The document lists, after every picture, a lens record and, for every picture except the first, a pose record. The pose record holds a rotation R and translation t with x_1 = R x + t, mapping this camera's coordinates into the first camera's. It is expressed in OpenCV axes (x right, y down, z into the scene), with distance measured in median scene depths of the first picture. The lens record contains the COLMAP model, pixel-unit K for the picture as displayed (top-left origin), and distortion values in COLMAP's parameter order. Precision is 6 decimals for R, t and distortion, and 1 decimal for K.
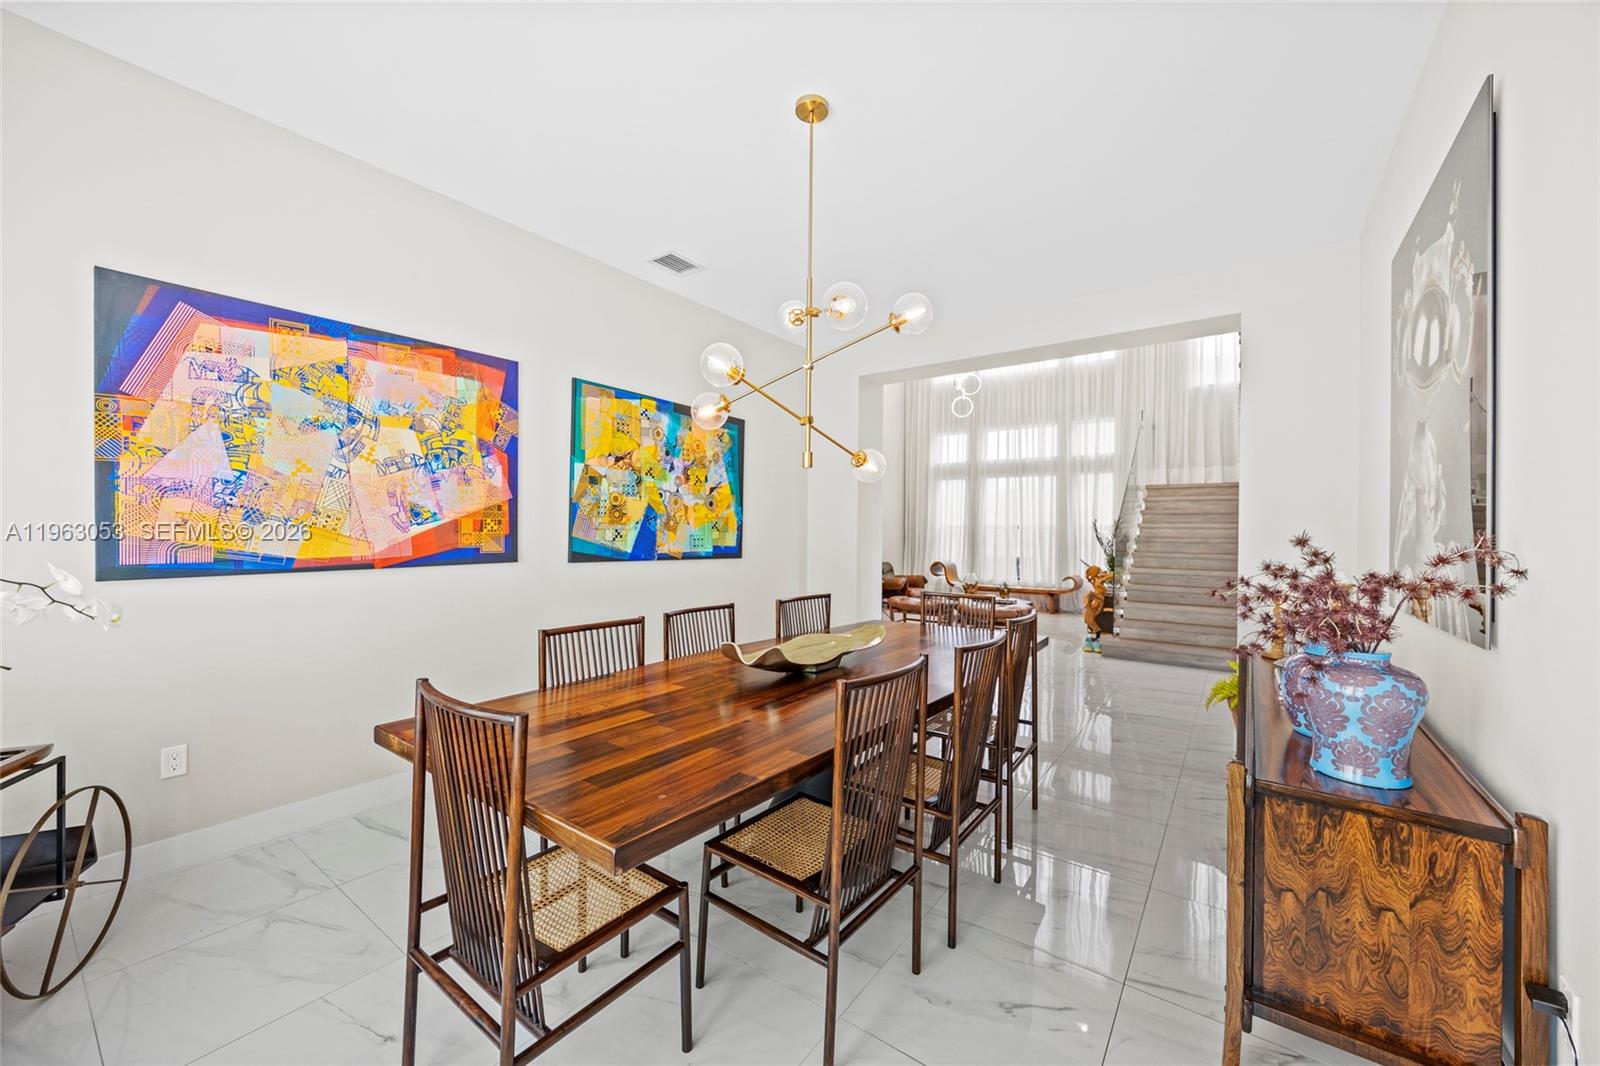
lens RADIAL K [[613.7, 0, 799.8], [0, 613.7, 530.3], [0, 0, 1]] dist [-0.000253, 0.000392]
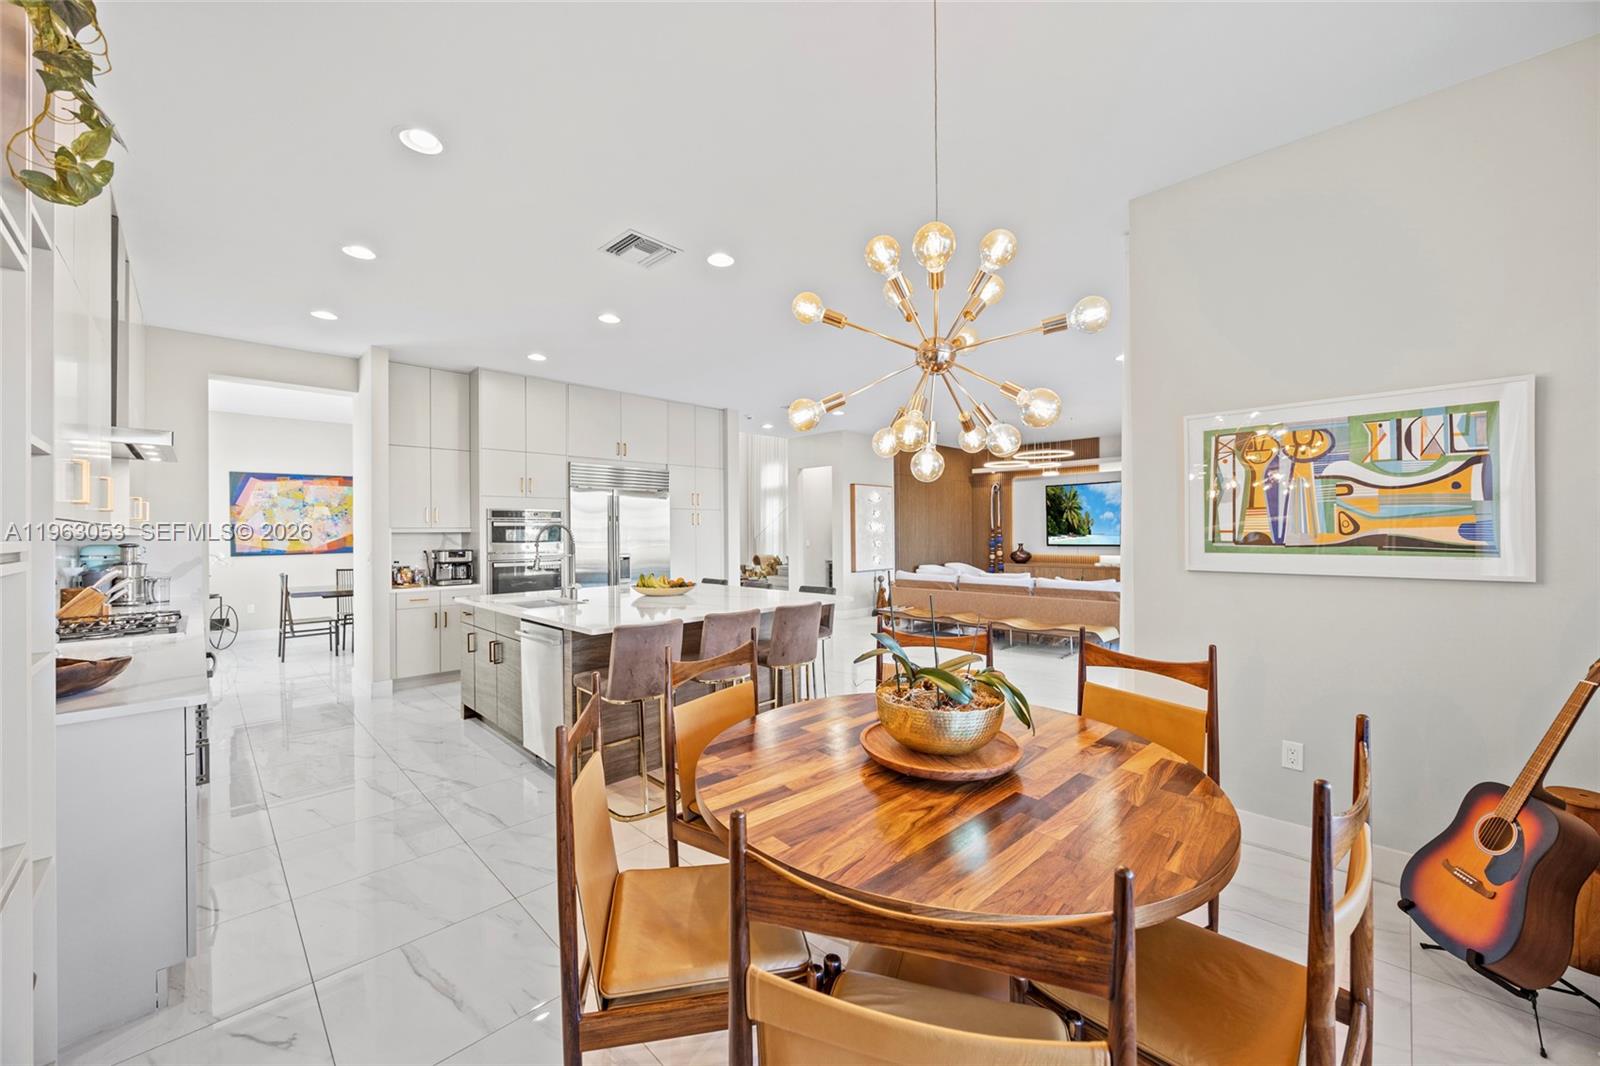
lens RADIAL K [[613.7, 0, 804.2], [0, 613.7, 529.8], [0, 0, 1]] dist [-0.000253, 0.000392]
pose [[0.990543, -0.011033, -0.136761, 2.486590], [0.011106, 0.999938, -0.000230, -0.035301], [0.136755, -0.001291, 0.990604, -1.952735]]
